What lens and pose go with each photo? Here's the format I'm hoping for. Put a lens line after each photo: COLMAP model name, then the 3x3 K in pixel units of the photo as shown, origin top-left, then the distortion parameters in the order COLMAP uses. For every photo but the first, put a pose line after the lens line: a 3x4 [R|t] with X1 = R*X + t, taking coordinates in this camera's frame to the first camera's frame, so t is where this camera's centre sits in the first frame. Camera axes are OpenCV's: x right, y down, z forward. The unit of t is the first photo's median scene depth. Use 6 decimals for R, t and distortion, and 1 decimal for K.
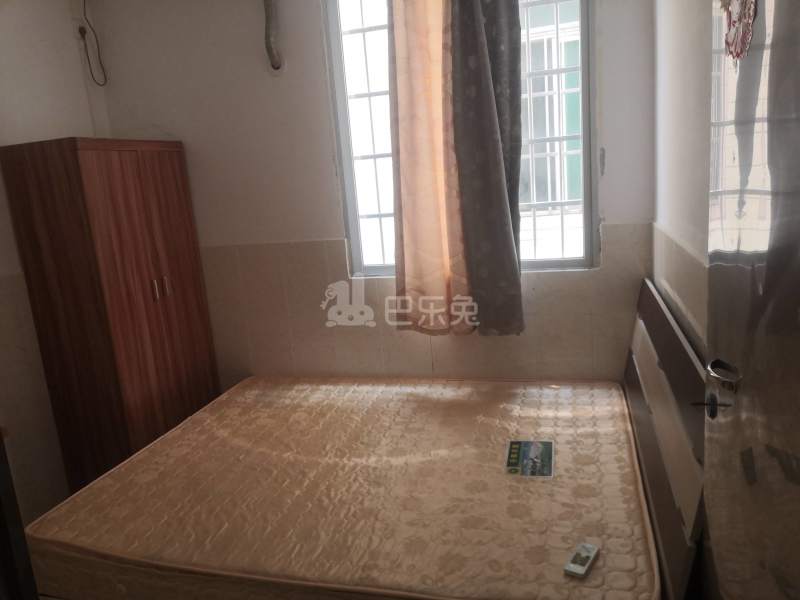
lens RADIAL K [[599.1, 0, 391.8], [0, 599.1, 305.4], [0, 0, 1]] dist [0.049150, -0.067244]
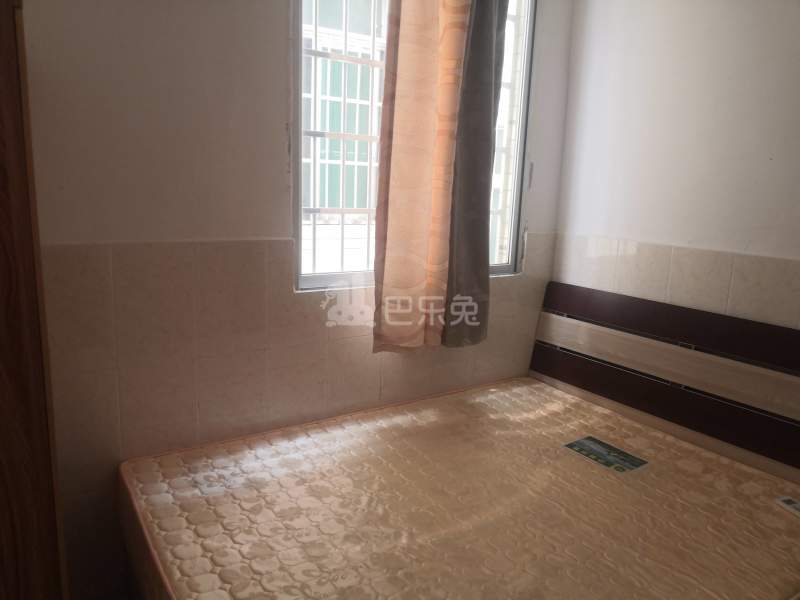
lens RADIAL K [[599.1, 0, 400.3], [0, 599.1, 293.2], [0, 0, 1]] dist [0.049150, -0.067244]
pose [[0.632003, -0.038626, 0.774002, -0.619058], [0.080721, 0.996605, -0.016177, -0.024220], [-0.770750, 0.072702, 0.632976, 0.480715]]
